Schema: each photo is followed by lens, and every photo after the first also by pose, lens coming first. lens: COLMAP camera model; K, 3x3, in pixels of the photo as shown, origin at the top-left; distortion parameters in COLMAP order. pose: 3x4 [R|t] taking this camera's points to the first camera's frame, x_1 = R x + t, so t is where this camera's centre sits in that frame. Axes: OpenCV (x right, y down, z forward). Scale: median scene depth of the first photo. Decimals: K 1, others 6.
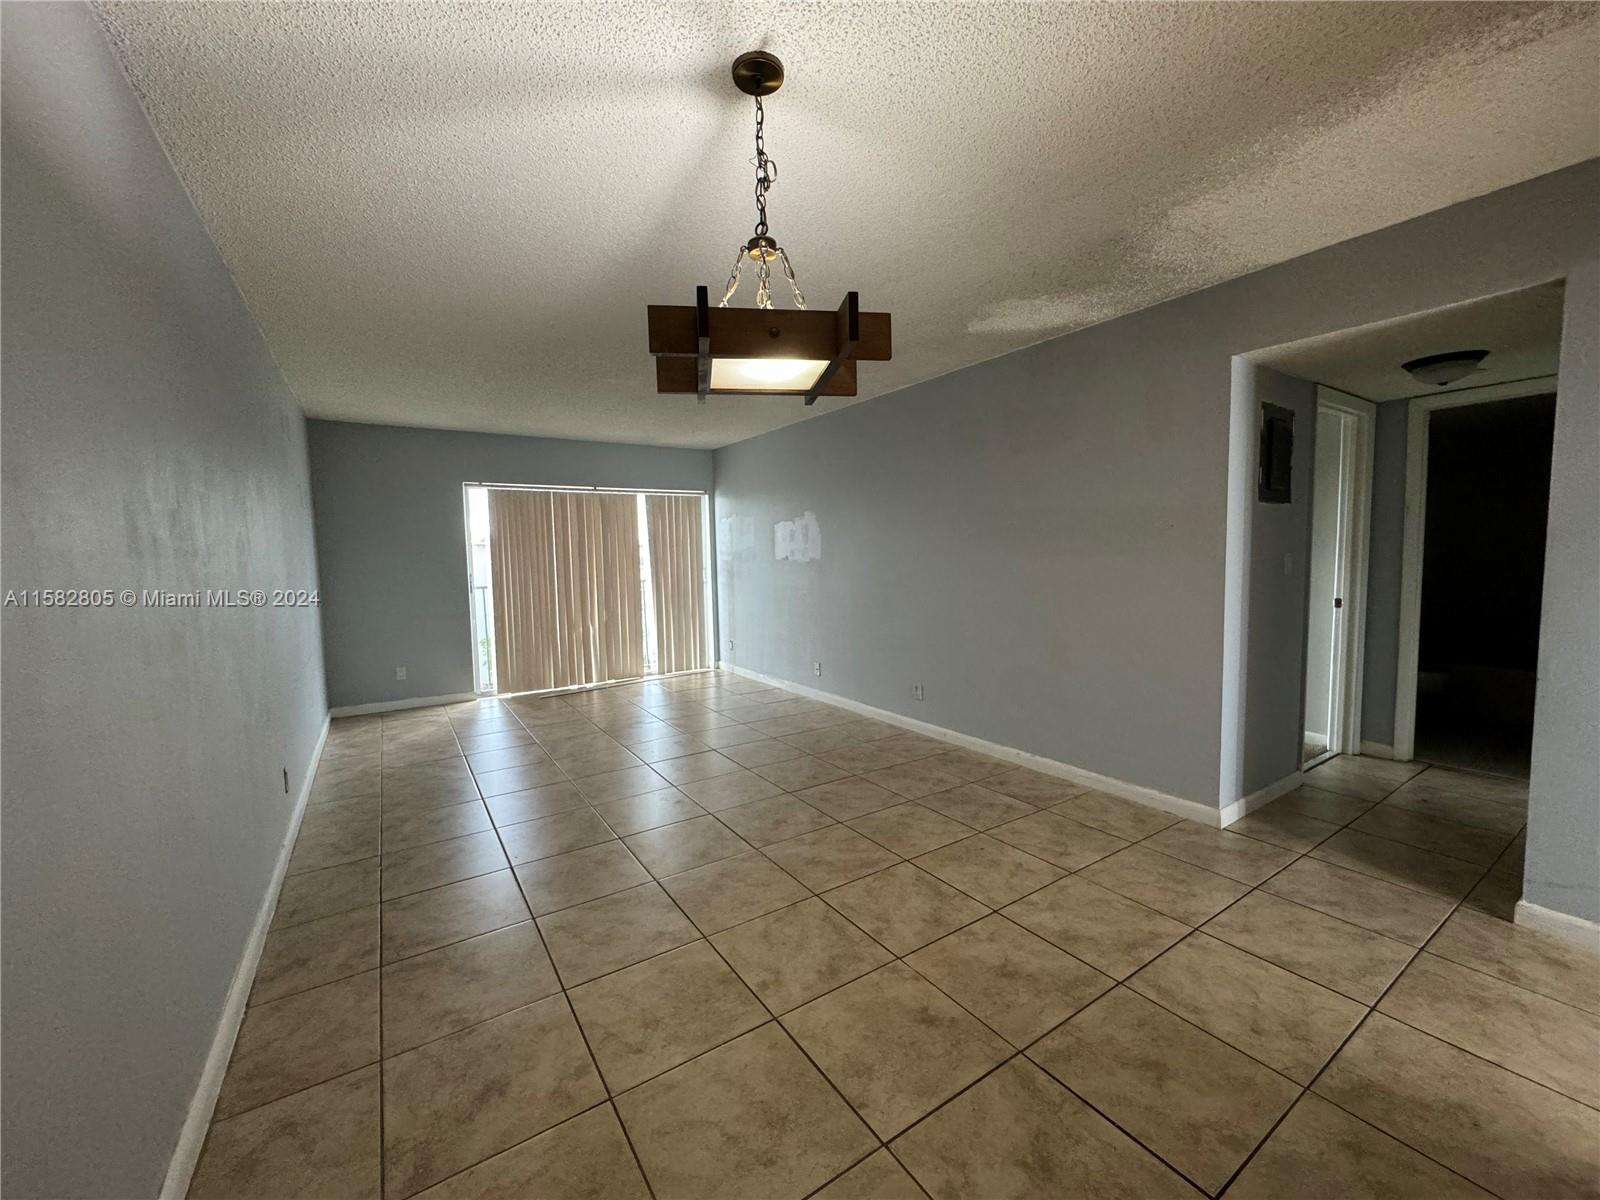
lens RADIAL K [[638.4, 0, 799.7], [0, 638.4, 602.9], [0, 0, 1]] dist [-0.002908, 0.000033]
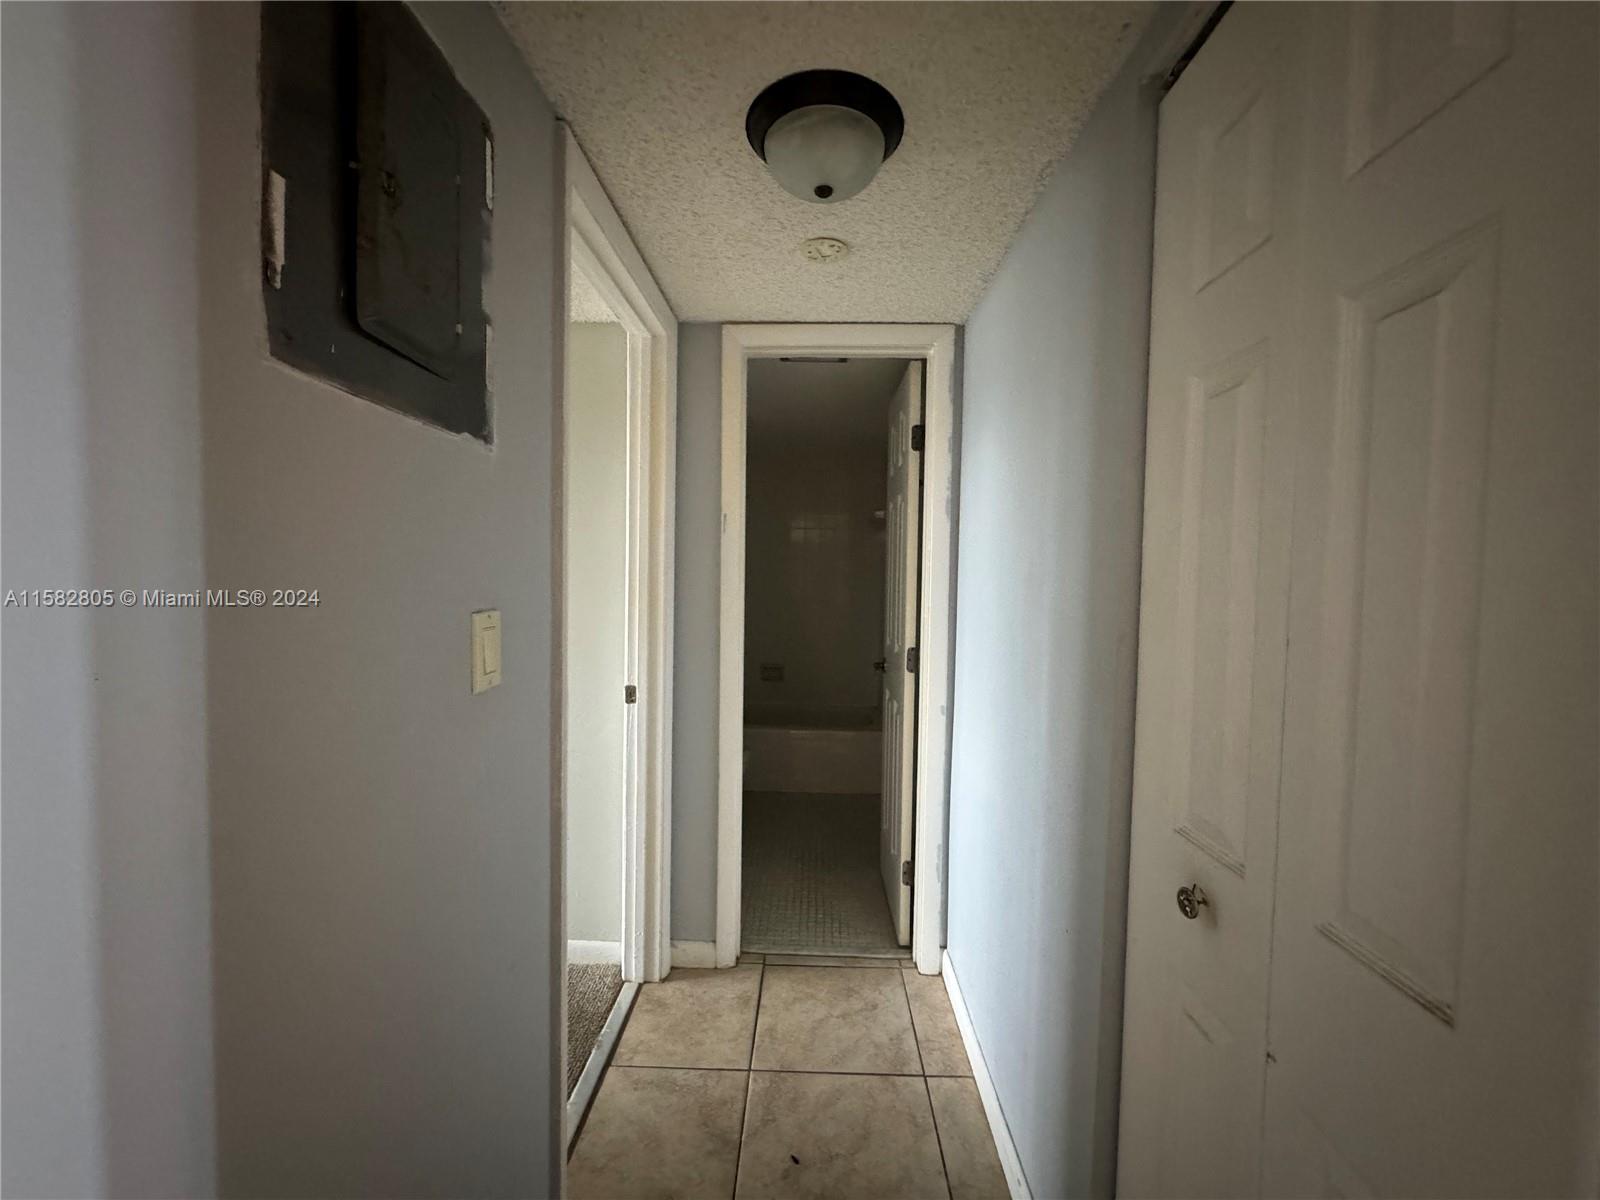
lens RADIAL K [[638.4, 0, 800.2], [0, 638.4, 602.3], [0, 0, 1]] dist [-0.002908, 0.000033]
pose [[0.575072, 0.001330, 0.818101, 0.517008], [0.033786, 0.999107, -0.025373, -0.060498], [-0.817405, 0.042231, 0.574514, 0.606364]]
